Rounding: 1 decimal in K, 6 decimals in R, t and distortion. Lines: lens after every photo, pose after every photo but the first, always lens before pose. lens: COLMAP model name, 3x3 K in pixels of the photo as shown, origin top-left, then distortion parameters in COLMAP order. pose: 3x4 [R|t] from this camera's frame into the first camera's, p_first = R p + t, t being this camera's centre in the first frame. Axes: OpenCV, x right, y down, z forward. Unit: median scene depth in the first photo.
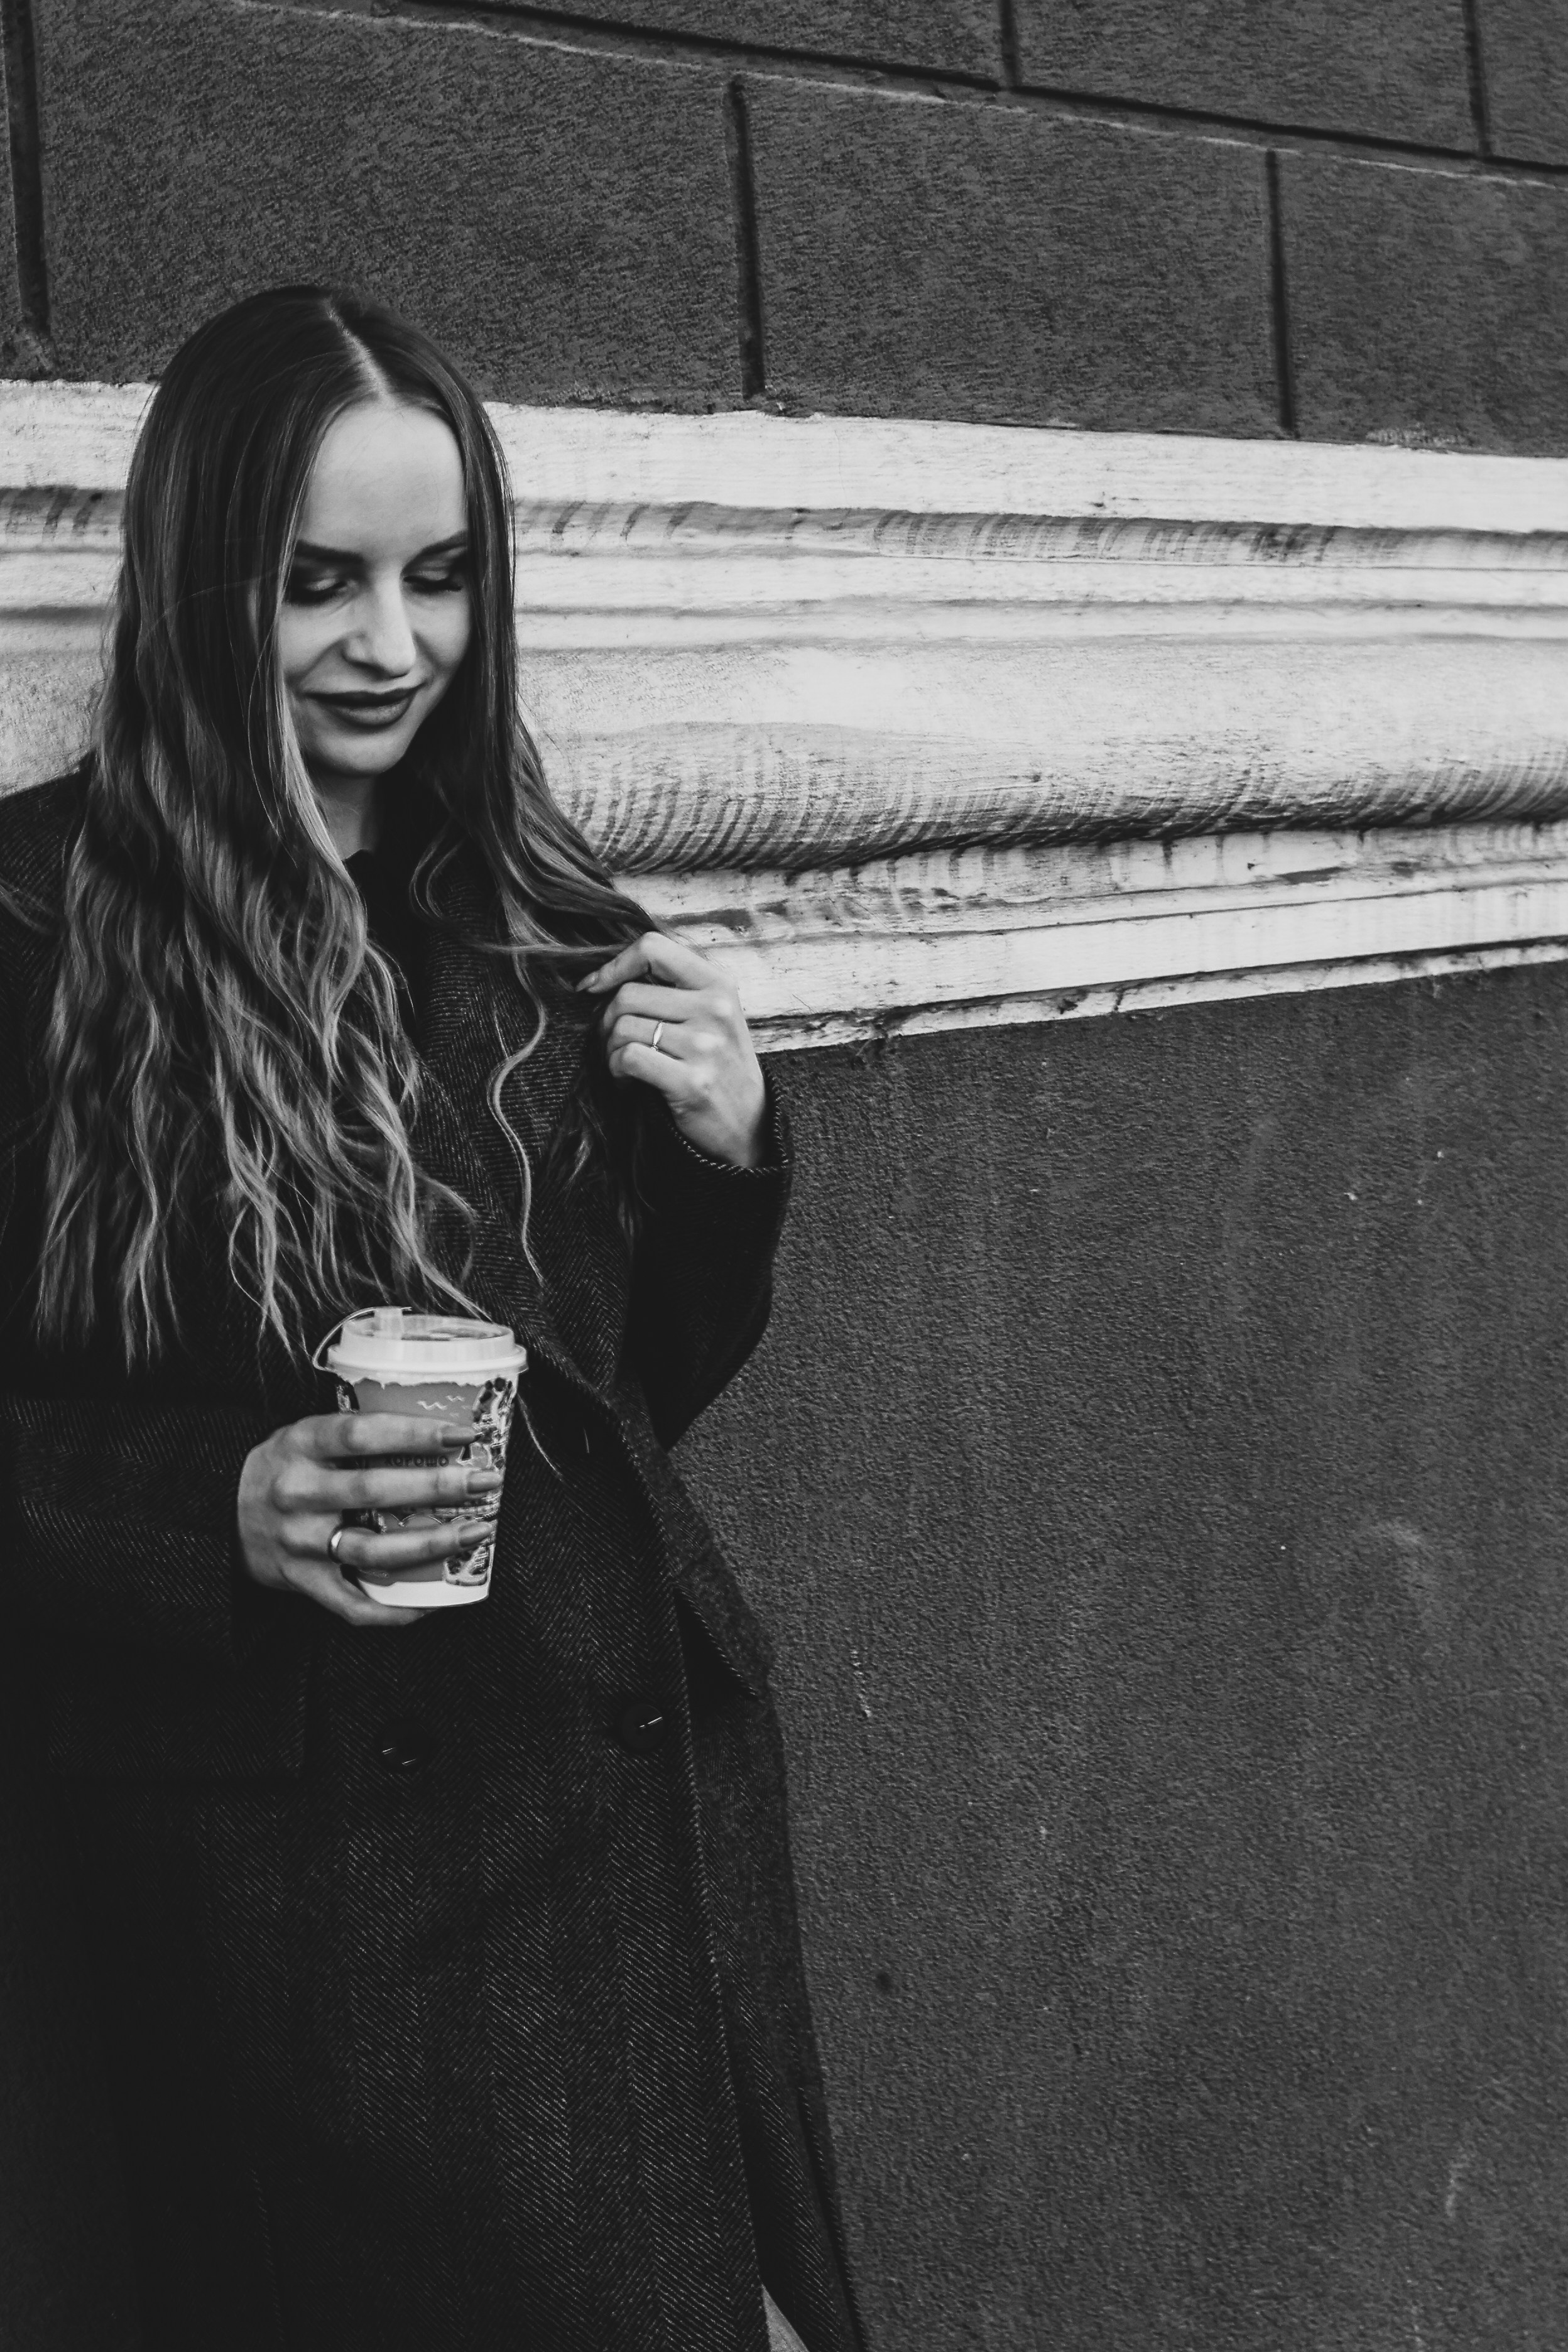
lens RADIAL K [[3736.9, 0, 871.8], [0, 3736.9, 1171.4], [0, 0, 1]] dist [-0.097958, 0.139401]
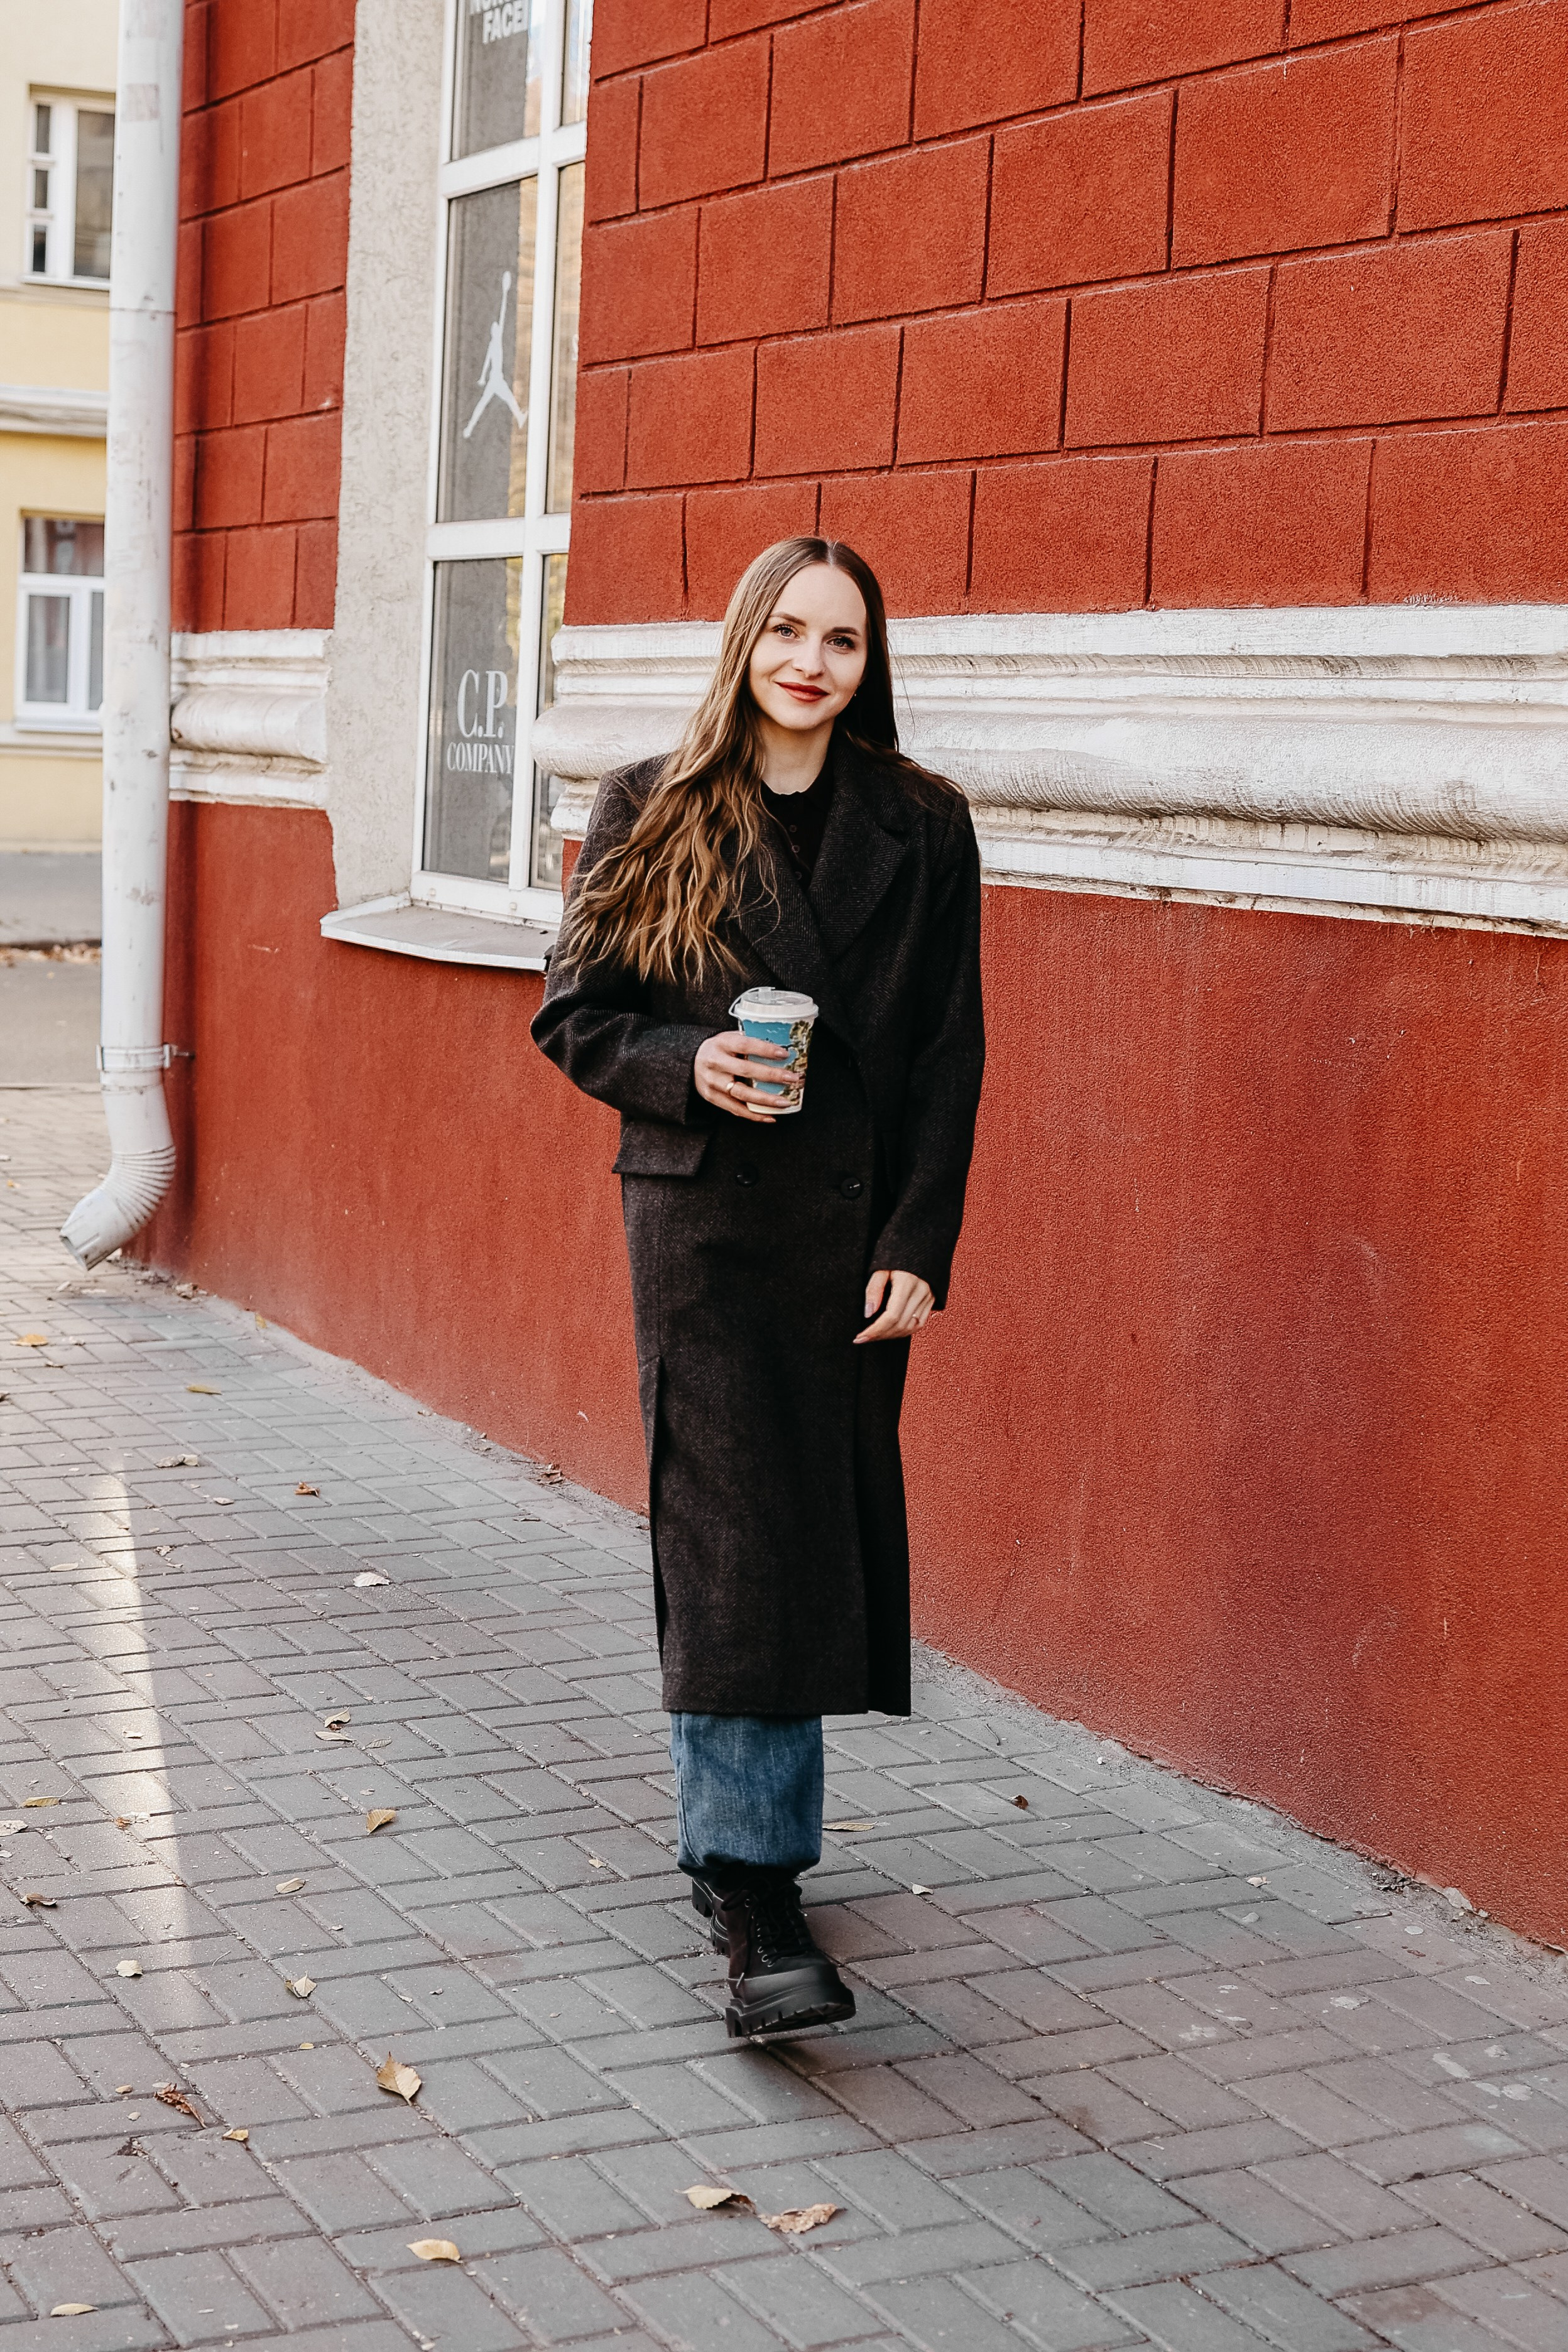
lens RADIAL K [[3736.9, 0, 871.8], [0, 3736.9, 1171.4], [0, 0, 1]] dist [-0.097958, 0.139401]
pose [[-0.277486, 0.161852, -0.946998, 1.903051], [-0.099155, 0.975619, 0.195798, -0.259629], [0.955599, 0.148230, -0.254672, 1.278238]]
